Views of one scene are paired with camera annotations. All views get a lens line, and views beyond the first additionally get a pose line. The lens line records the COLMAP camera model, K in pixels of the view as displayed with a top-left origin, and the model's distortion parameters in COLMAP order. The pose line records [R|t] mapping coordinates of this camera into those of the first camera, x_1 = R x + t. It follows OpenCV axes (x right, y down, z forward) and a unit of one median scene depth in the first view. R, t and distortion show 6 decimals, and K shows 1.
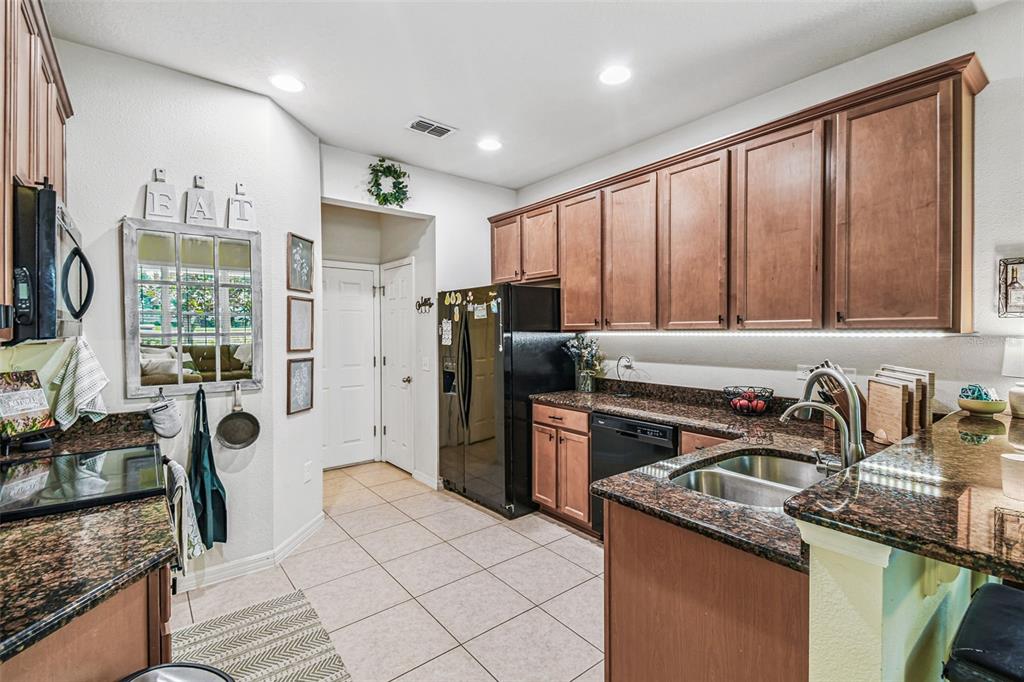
lens RADIAL K [[463.9, 0, 504.4], [0, 463.9, 333.9], [0, 0, 1]] dist [0.017046, -0.002749]
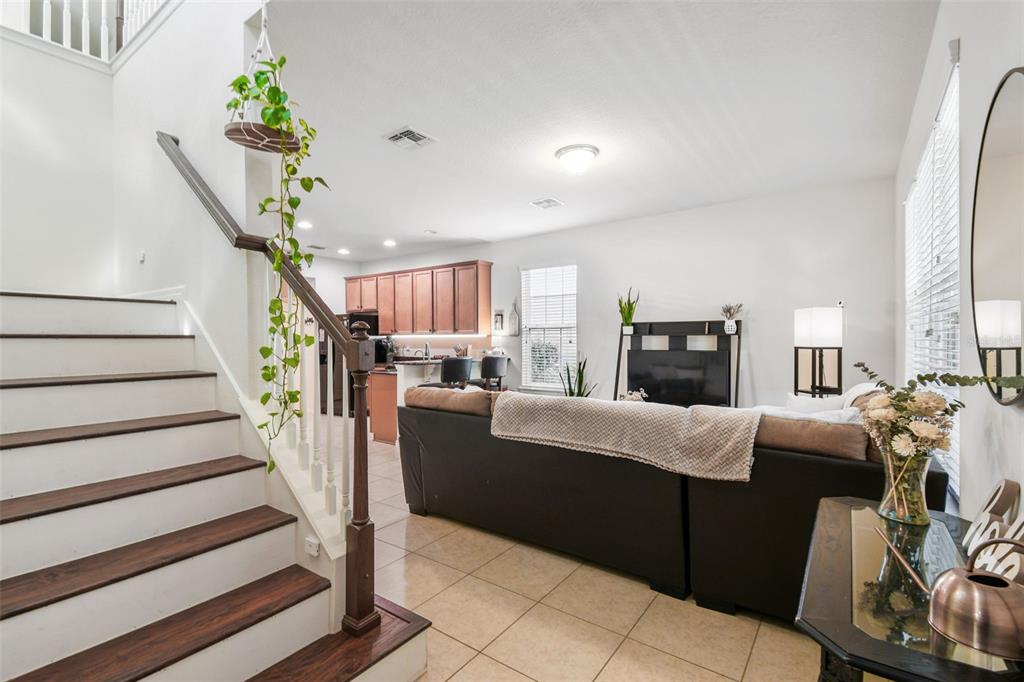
lens RADIAL K [[463.9, 0, 503.9], [0, 463.9, 340.3], [0, 0, 1]] dist [0.017046, -0.002749]
pose [[0.961717, -0.000302, 0.274045, 0.093720], [0.000879, 0.999998, -0.001982, 0.025106], [-0.274044, 0.002148, 0.961715, -1.324866]]
